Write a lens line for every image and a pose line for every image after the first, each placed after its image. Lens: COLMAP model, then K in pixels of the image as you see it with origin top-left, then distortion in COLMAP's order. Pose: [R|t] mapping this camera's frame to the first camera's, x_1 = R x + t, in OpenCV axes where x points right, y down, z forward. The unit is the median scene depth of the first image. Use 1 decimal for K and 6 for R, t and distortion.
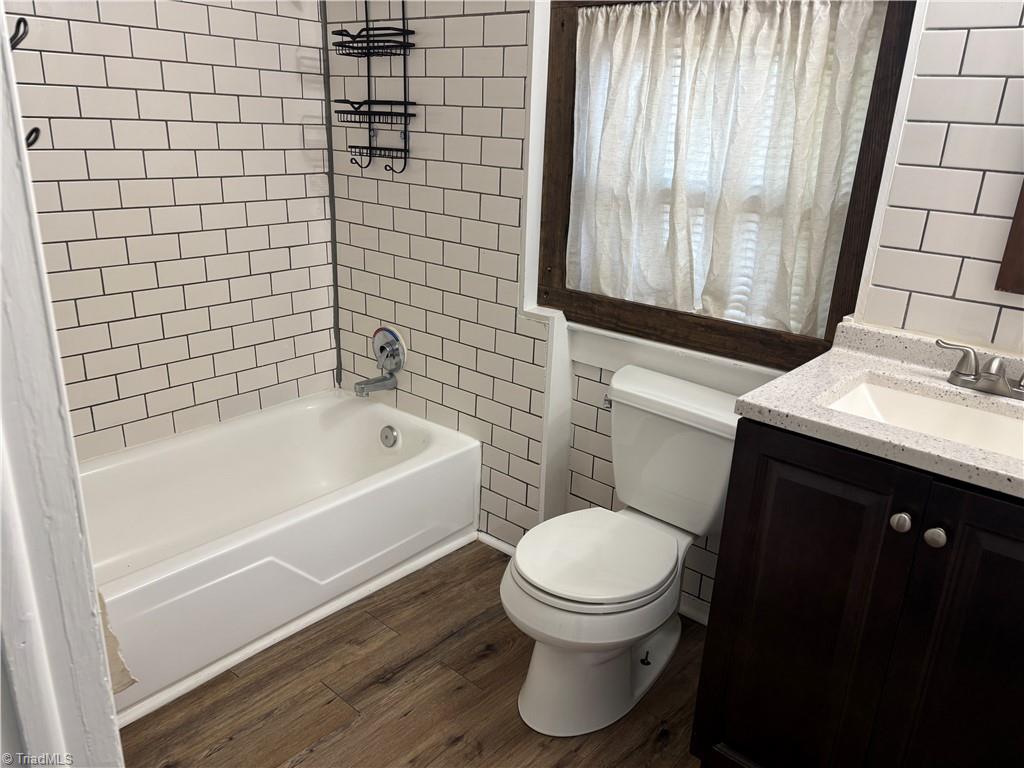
lens RADIAL K [[764.1, 0, 516.0], [0, 764.1, 388.1], [0, 0, 1]] dist [0.008336, -0.005466]
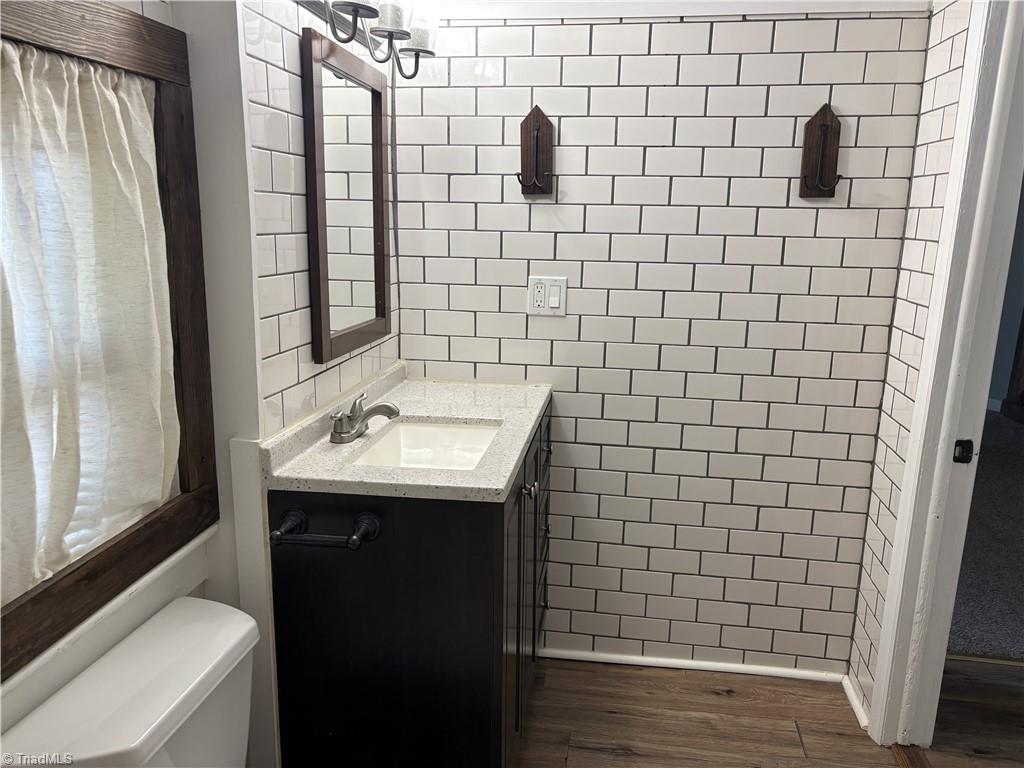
lens RADIAL K [[750.1, 0, 511.8], [0, 750.1, 403.4], [0, 0, 1]] dist [0.003929, -0.043807]
pose [[-0.537135, -0.246642, 0.806631, -0.407422], [0.246160, 0.868831, 0.429578, -0.401806], [-0.806779, 0.429302, -0.405966, 0.990294]]
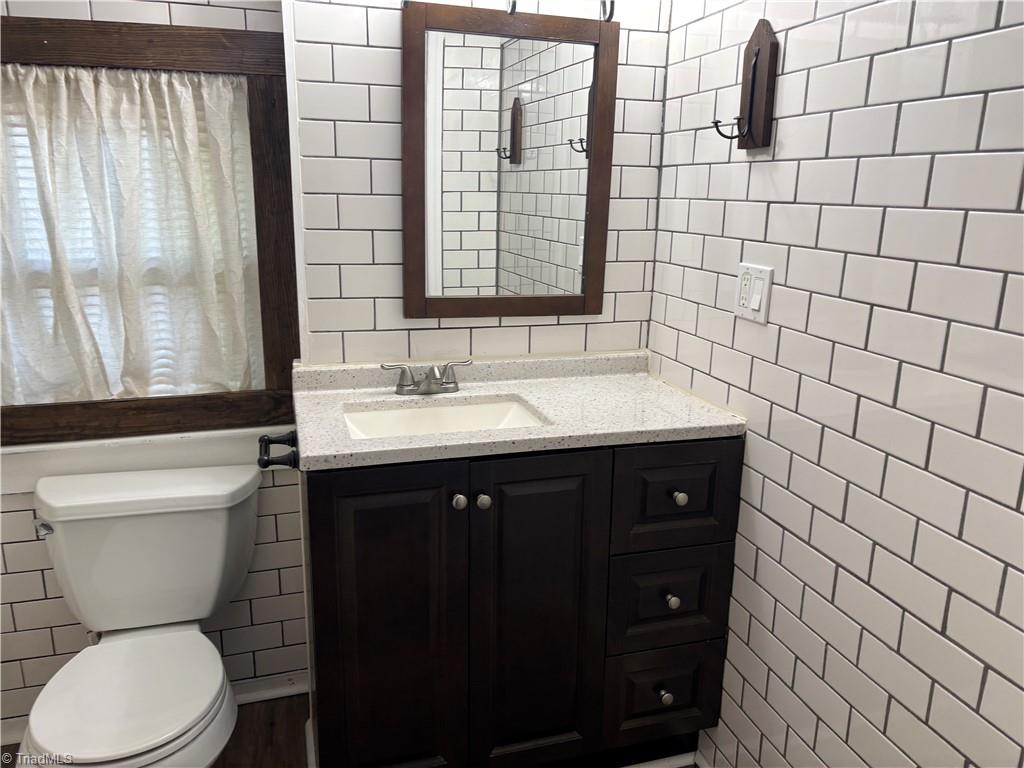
lens RADIAL K [[764.1, 0, 516.0], [0, 764.1, 388.1], [0, 0, 1]] dist [0.008336, -0.005466]
pose [[0.521584, -0.243407, 0.817743, -0.293638], [0.286806, 0.952688, 0.100640, -0.071485], [-0.803550, 0.182041, 0.566717, 0.099145]]
